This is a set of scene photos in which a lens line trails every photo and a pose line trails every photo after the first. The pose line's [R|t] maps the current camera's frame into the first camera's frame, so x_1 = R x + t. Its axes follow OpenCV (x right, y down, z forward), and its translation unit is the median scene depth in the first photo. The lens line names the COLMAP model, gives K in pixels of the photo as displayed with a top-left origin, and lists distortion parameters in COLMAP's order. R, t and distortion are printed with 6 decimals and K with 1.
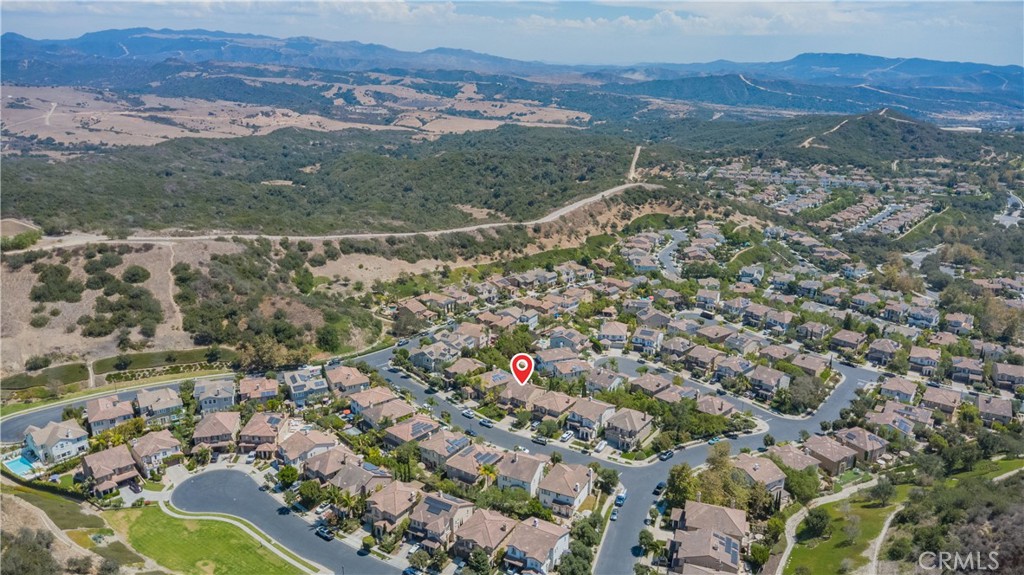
lens RADIAL K [[723.4, 0, 512.0], [0, 723.4, 287.5], [0, 0, 1]] dist [0.030233, -0.043947]
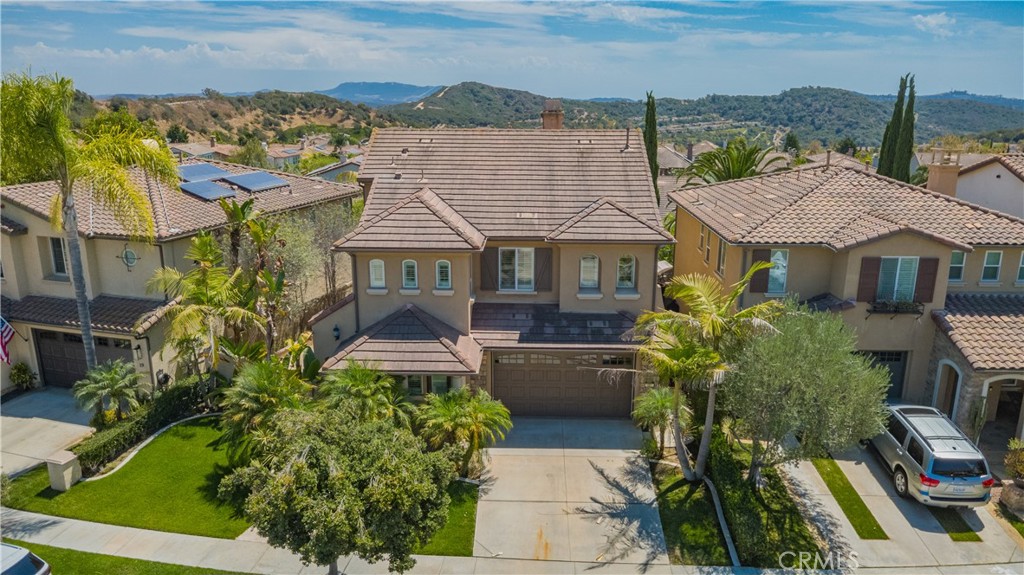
lens RADIAL K [[723.4, 0, 512.0], [0, 723.4, 287.5], [0, 0, 1]] dist [0.030233, -0.043947]
pose [[0.832768, -0.146759, 0.533816, -0.019339], [0.168749, 0.985629, 0.007721, 0.063141], [-0.527278, 0.083651, 0.845565, 0.370246]]
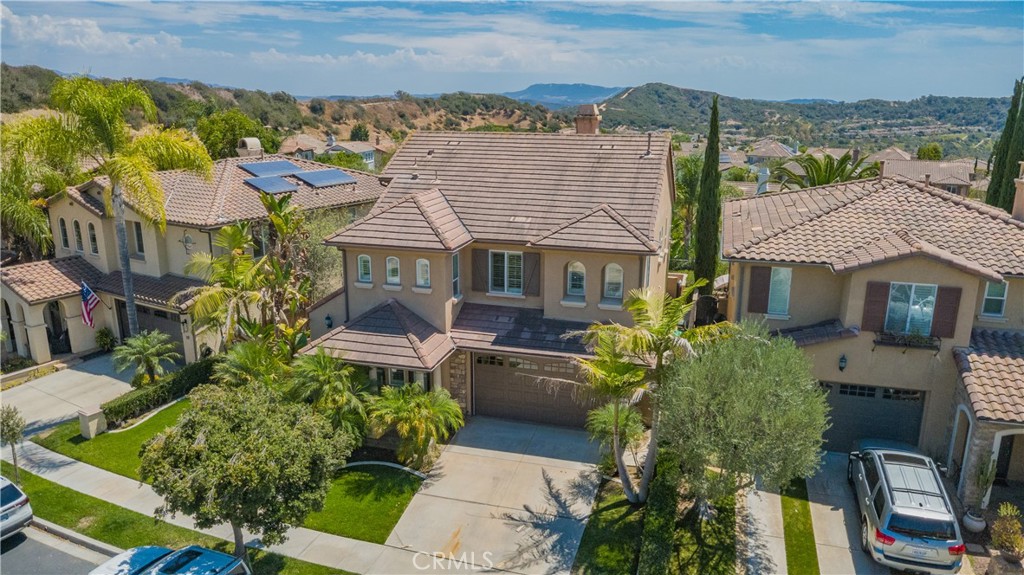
lens RADIAL K [[723.4, 0, 512.0], [0, 723.4, 287.5], [0, 0, 1]] dist [0.030233, -0.043947]
pose [[0.943345, -0.088129, 0.319895, -0.010560], [0.101882, 0.994444, -0.026479, 0.064403], [-0.315784, 0.057571, 0.947083, 0.365770]]
